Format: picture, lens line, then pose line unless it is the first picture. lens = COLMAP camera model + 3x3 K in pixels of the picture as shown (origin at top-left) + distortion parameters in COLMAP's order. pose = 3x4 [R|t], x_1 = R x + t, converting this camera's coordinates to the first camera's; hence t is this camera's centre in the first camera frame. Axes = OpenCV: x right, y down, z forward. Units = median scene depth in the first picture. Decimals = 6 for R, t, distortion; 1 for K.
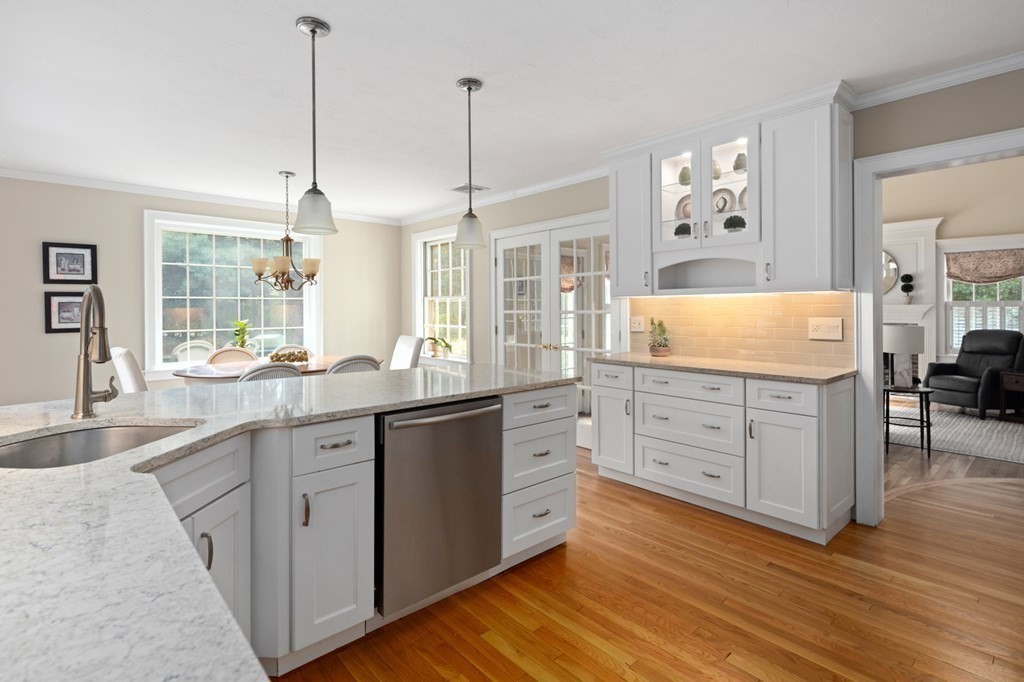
lens RADIAL K [[497.9, 0, 497.1], [0, 497.9, 306.1], [0, 0, 1]] dist [-0.000002, -0.002252]
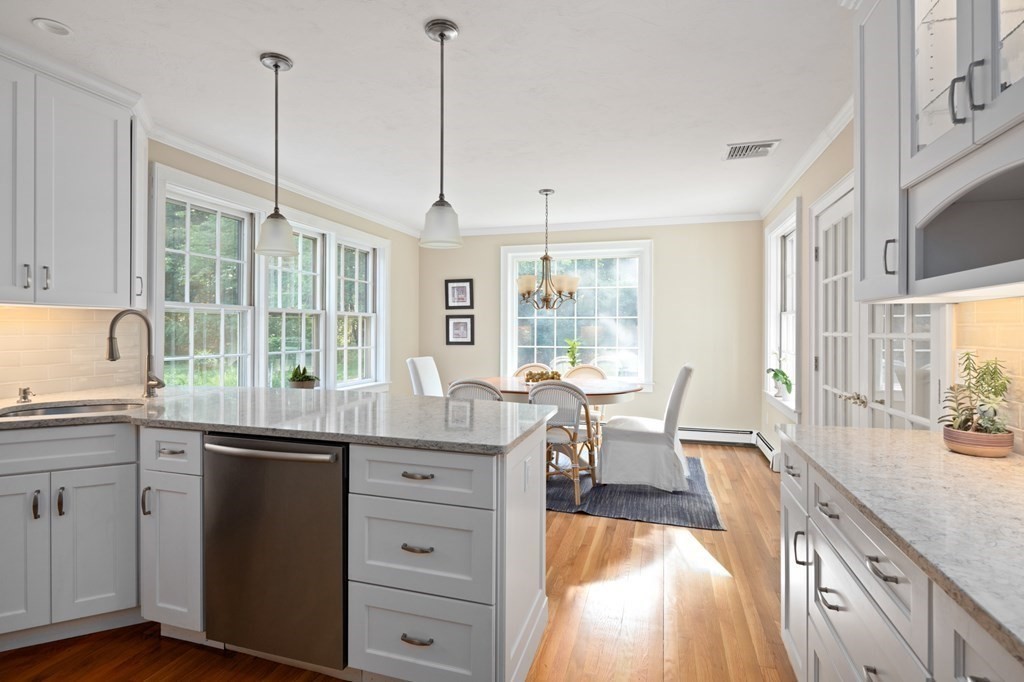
lens RADIAL K [[497.9, 0, 502.2], [0, 497.9, 332.2], [0, 0, 1]] dist [-0.000002, -0.002252]
pose [[0.525630, 0.010373, -0.850650, 0.365408], [0.000114, 0.999925, 0.012264, 0.002102], [0.850713, -0.006543, 0.525589, 0.391065]]
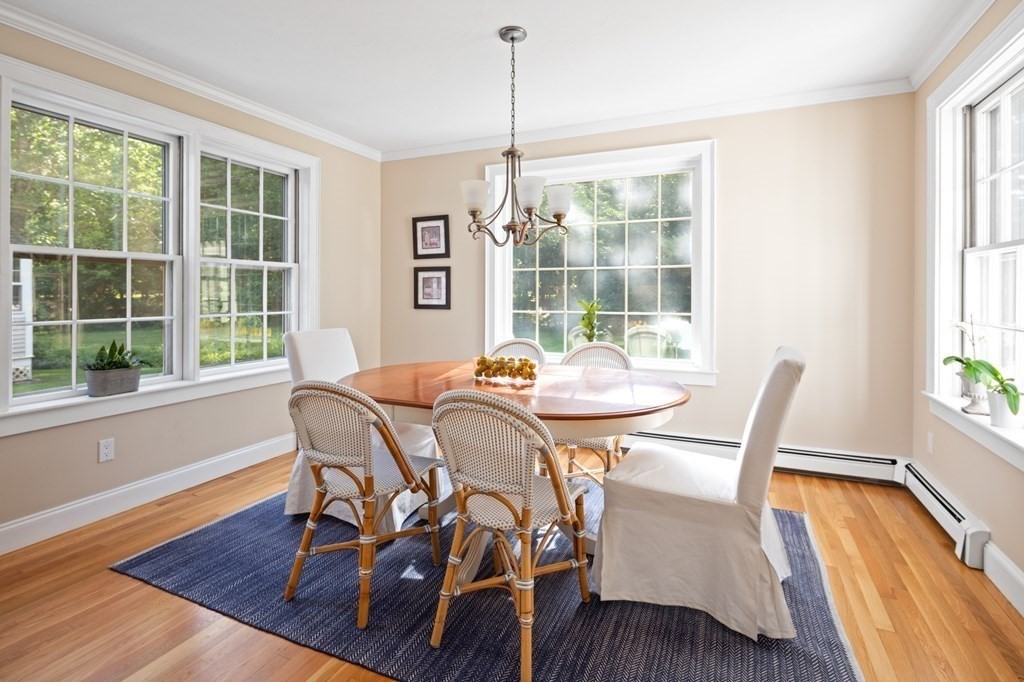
lens RADIAL K [[497.9, 0, 502.6], [0, 497.9, 295.1], [0, 0, 1]] dist [-0.000002, -0.002252]
pose [[0.420526, 0.008396, -0.907242, 0.074730], [0.003701, 0.999933, 0.010969, 0.016631], [0.907273, -0.007971, 0.420467, 0.731040]]
